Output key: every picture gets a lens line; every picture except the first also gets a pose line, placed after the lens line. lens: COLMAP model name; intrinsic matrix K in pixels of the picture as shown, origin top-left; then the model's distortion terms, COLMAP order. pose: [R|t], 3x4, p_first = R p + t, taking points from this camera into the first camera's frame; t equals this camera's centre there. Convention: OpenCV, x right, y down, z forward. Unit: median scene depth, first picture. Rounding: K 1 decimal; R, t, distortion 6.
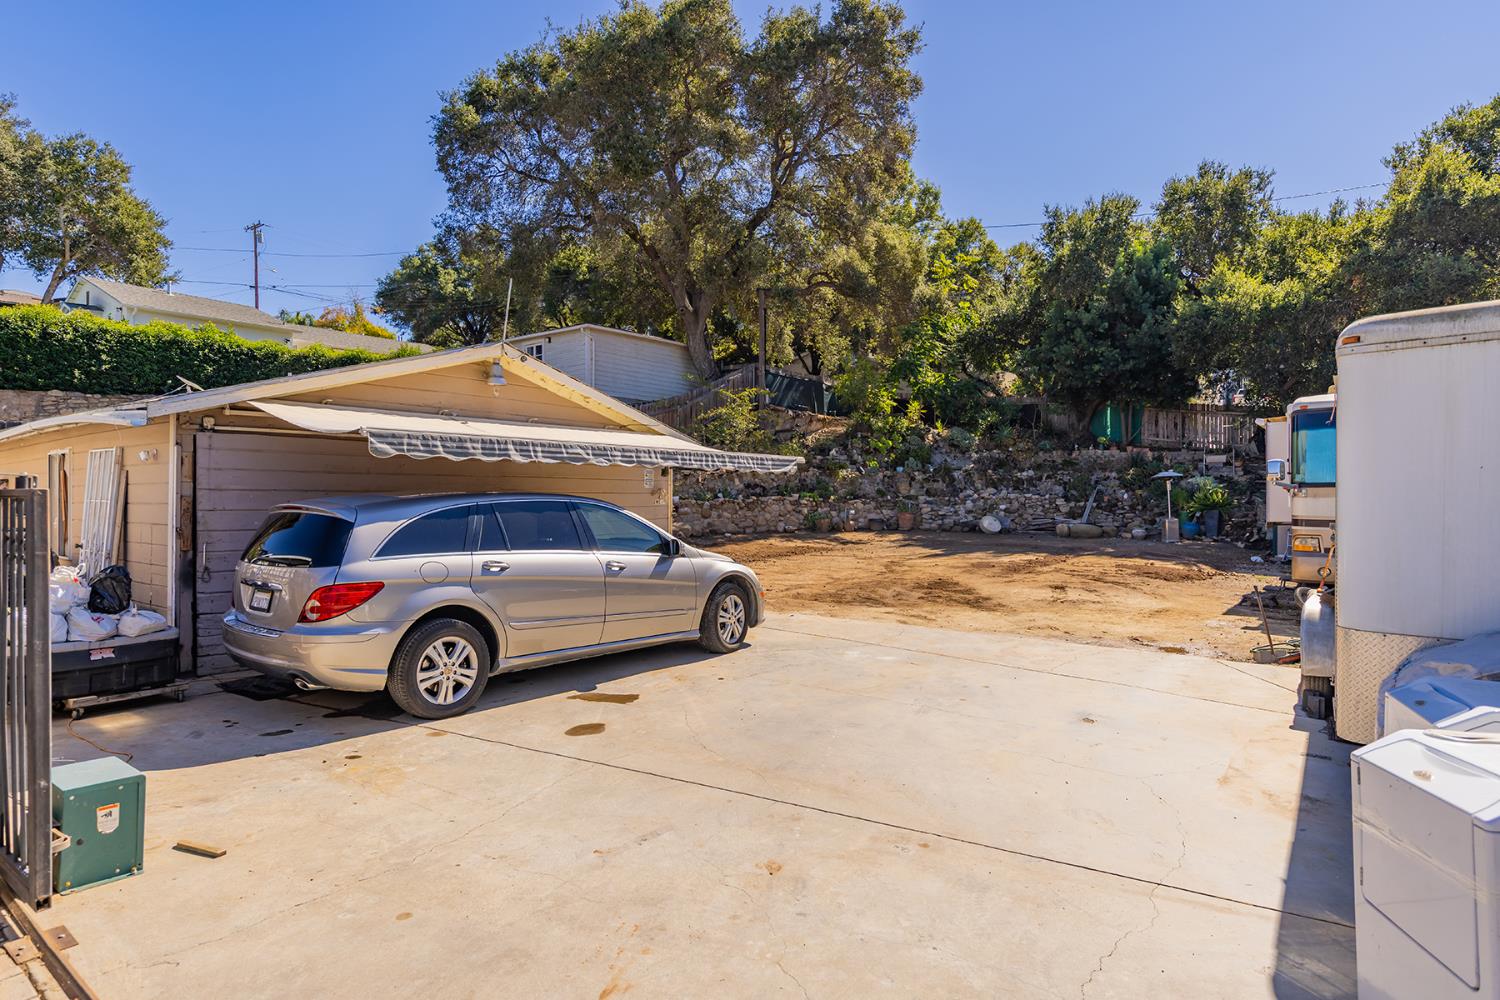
lens RADIAL K [[810.1, 0, 752.6], [0, 810.1, 503.8], [0, 0, 1]] dist [0.007459, -0.001053]
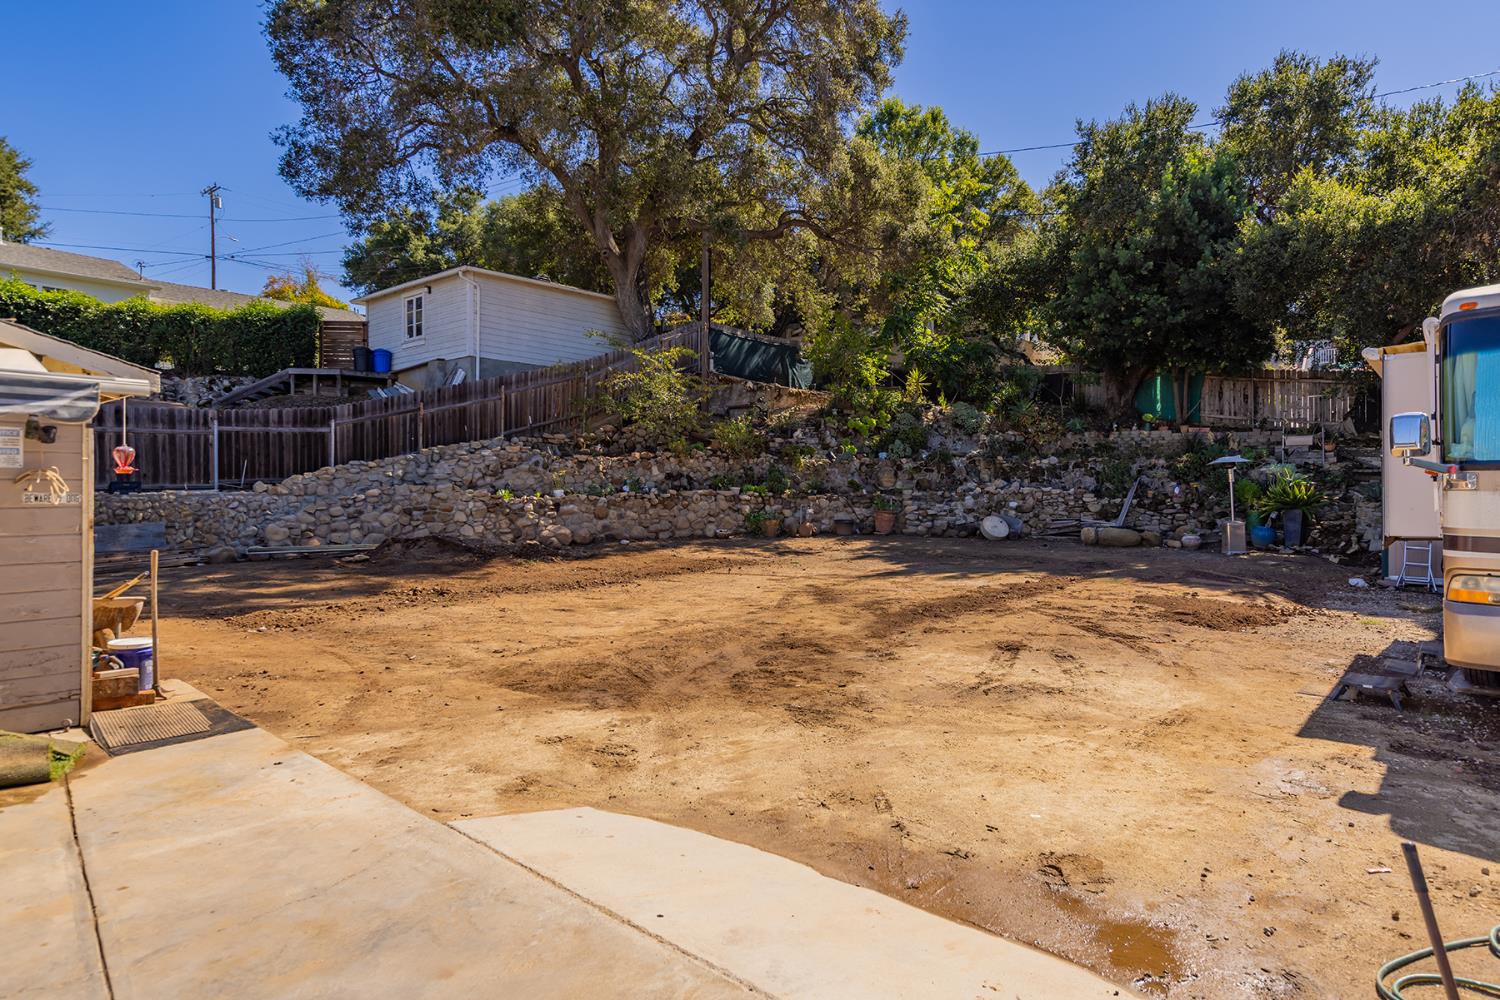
lens RADIAL K [[856.9, 0, 774.2], [0, 856.9, 491.4], [0, 0, 1]] dist [0.007763, 0.000452]
pose [[0.999420, 0.001352, -0.034029, 0.118695], [-0.001645, 0.999962, -0.008565, -0.001106], [0.034016, 0.008616, 0.999384, 0.199461]]
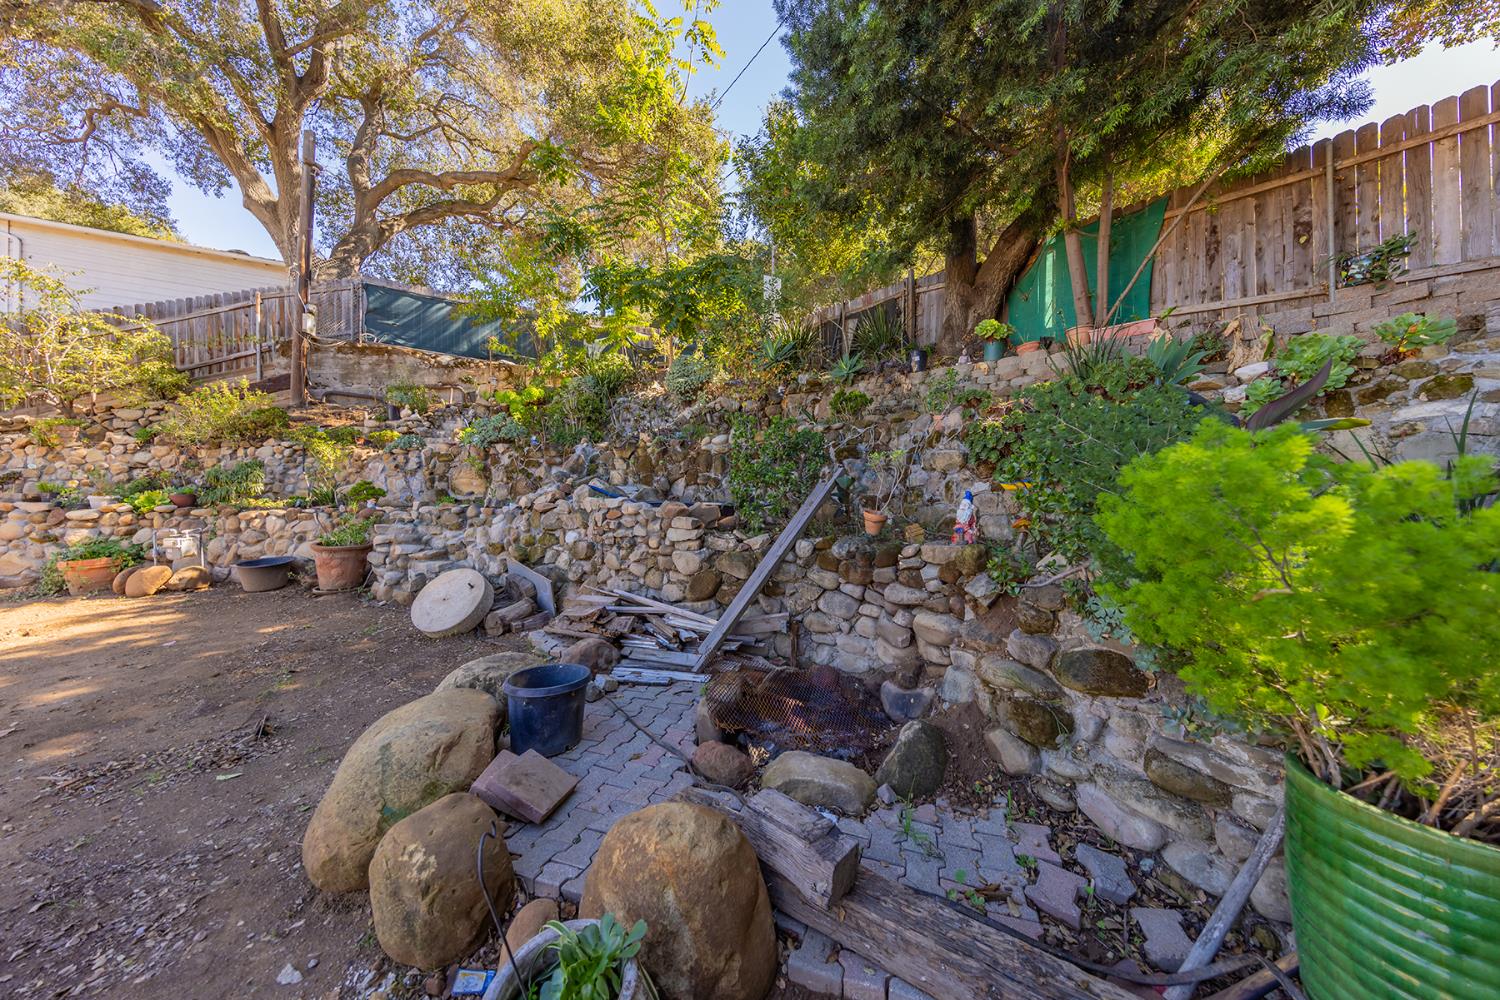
lens RADIAL K [[480.8, 0, 757.3], [0, 480.8, 492.7], [0, 0, 1]] dist [0.000024, 0.000167]
pose [[0.926821, 0.002852, -0.375492, 0.478574], [-0.005740, 0.999962, -0.006575, -0.014006], [0.375459, 0.008249, 0.926802, 0.908109]]
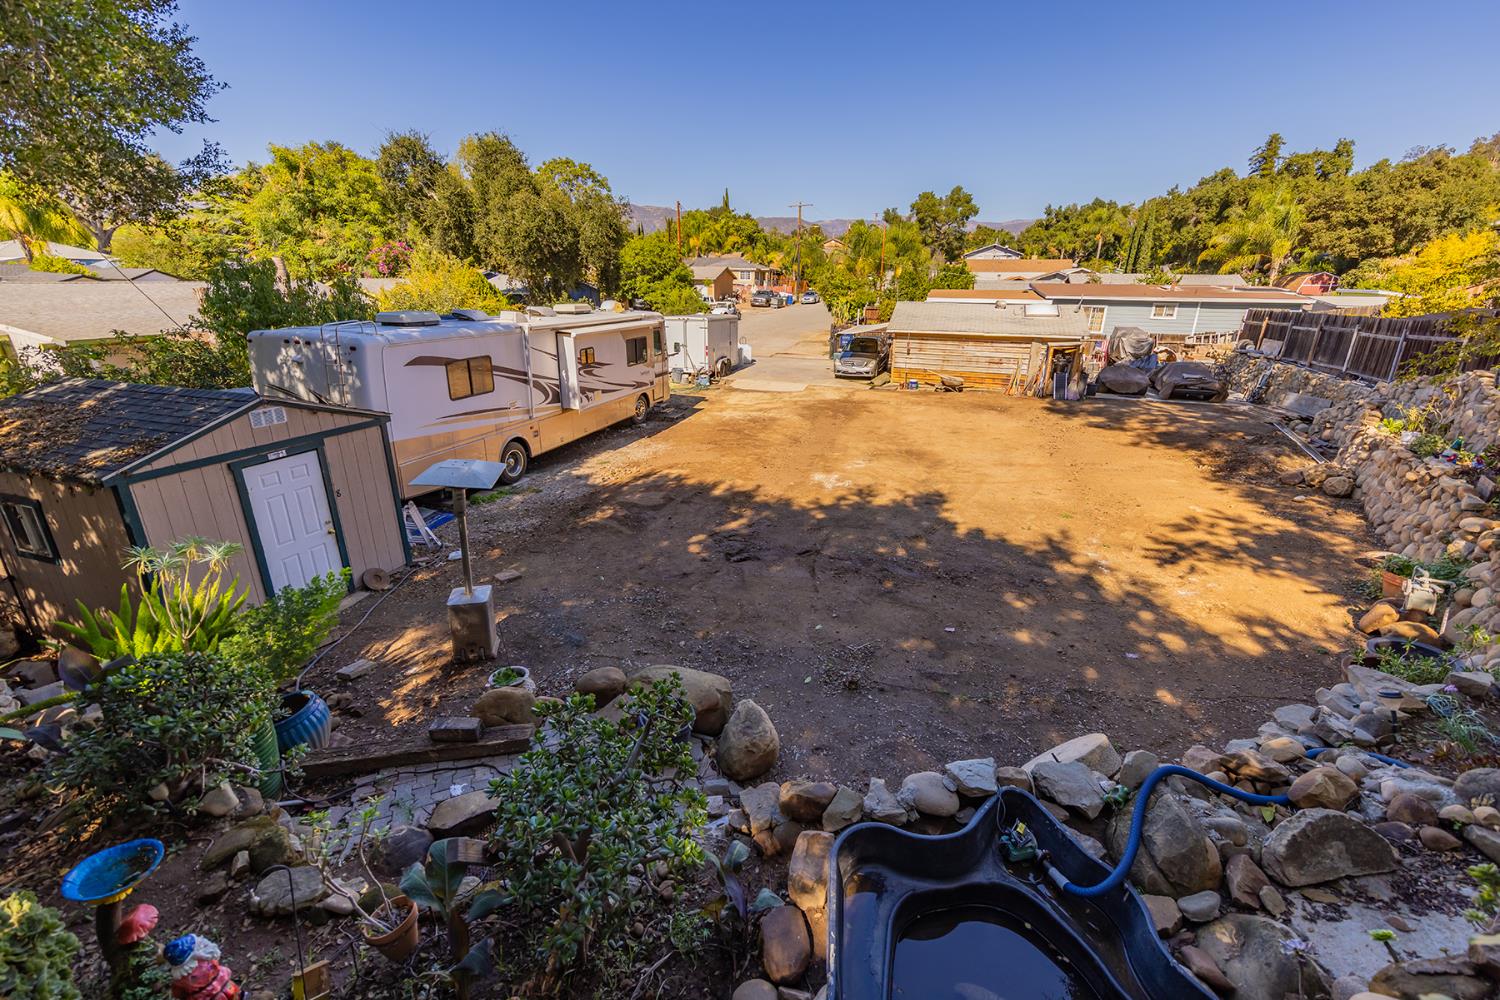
lens RADIAL K [[620.4, 0, 751.1], [0, 620.4, 478.4], [0, 0, 1]] dist [0.006883, -0.000083]
pose [[-0.944006, 0.099046, -0.314710, 0.429540], [-0.004962, 0.949504, 0.313715, -0.101721], [0.329891, 0.297710, -0.895846, 1.137492]]
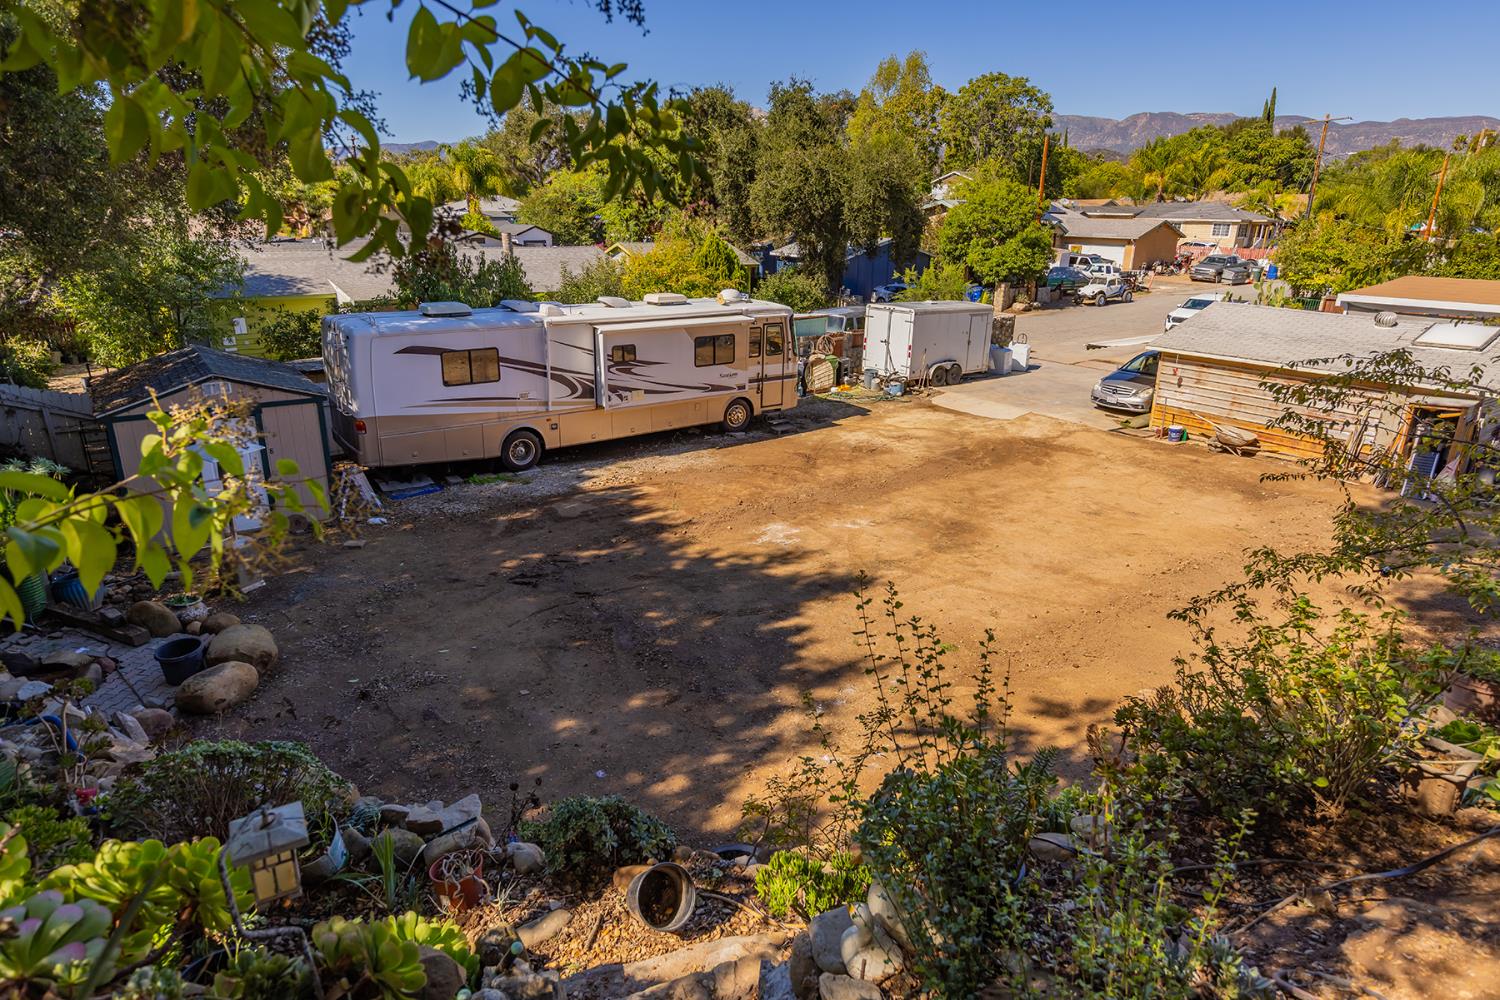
lens RADIAL K [[856.9, 0, 739.3], [0, 856.9, 448.7], [0, 0, 1]] dist [0.007763, 0.000452]
pose [[-0.960255, -0.080458, 0.267275, 0.104165], [-0.005607, 0.962921, 0.269724, -0.146722], [-0.279067, 0.257505, -0.925102, 1.218208]]
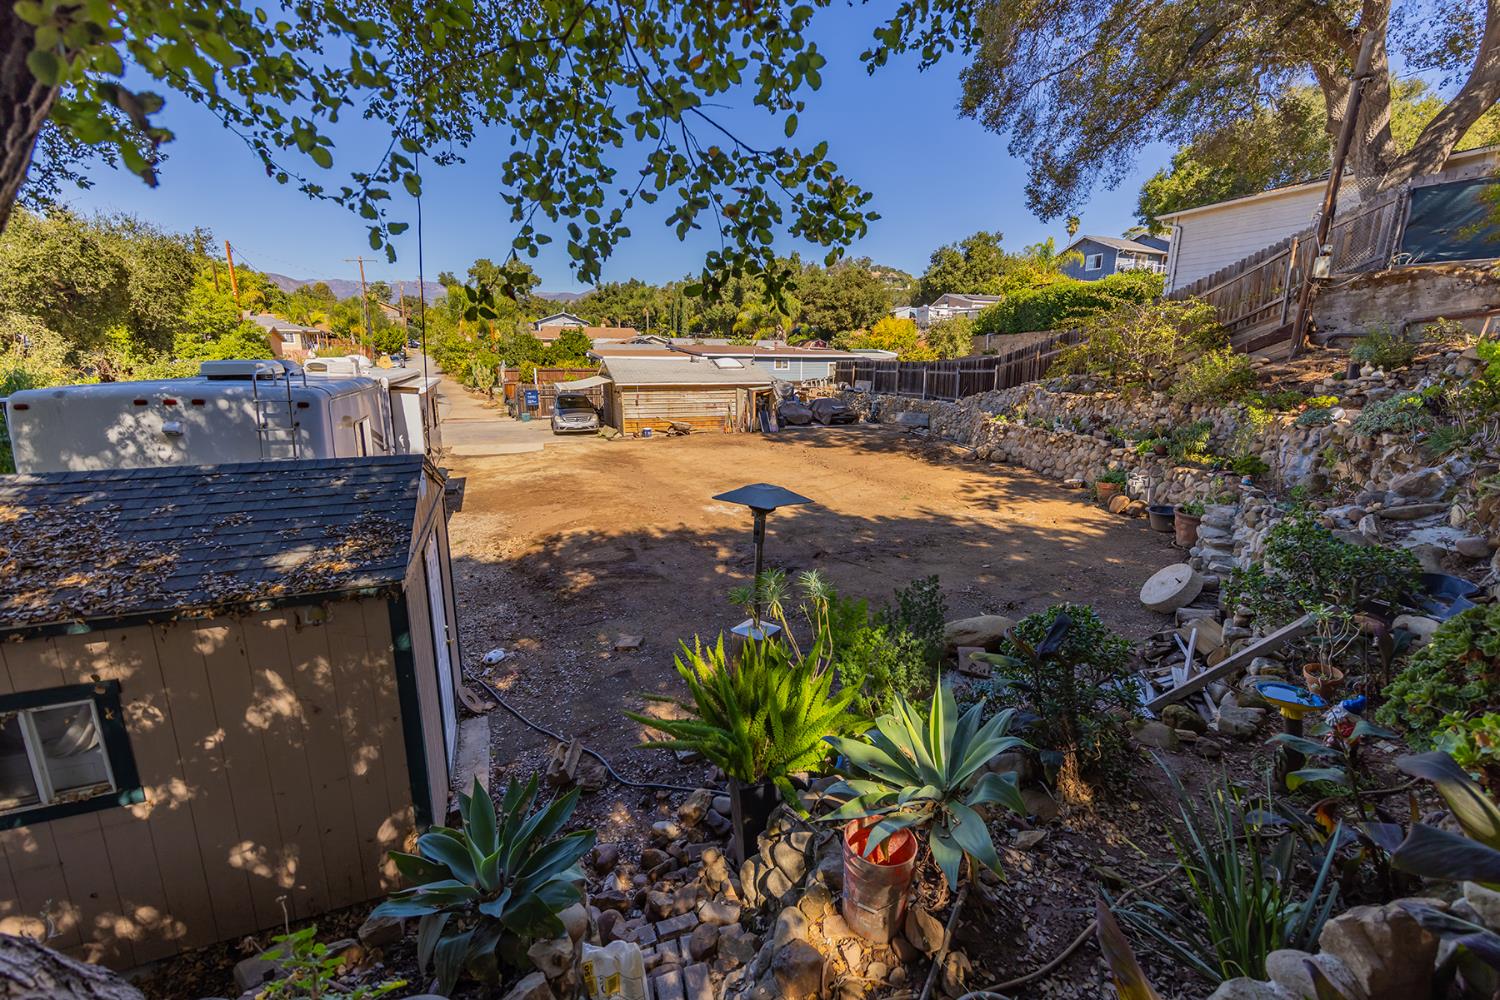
lens RADIAL K [[624.2, 0, 758.5], [0, 624.2, 474.2], [0, 0, 1]] dist [0.008961, -0.000715]
pose [[-0.501319, 0.170312, -0.848335, 0.646657], [-0.009722, 0.979267, 0.202342, -0.085129], [0.865208, 0.109685, -0.489269, 1.006230]]
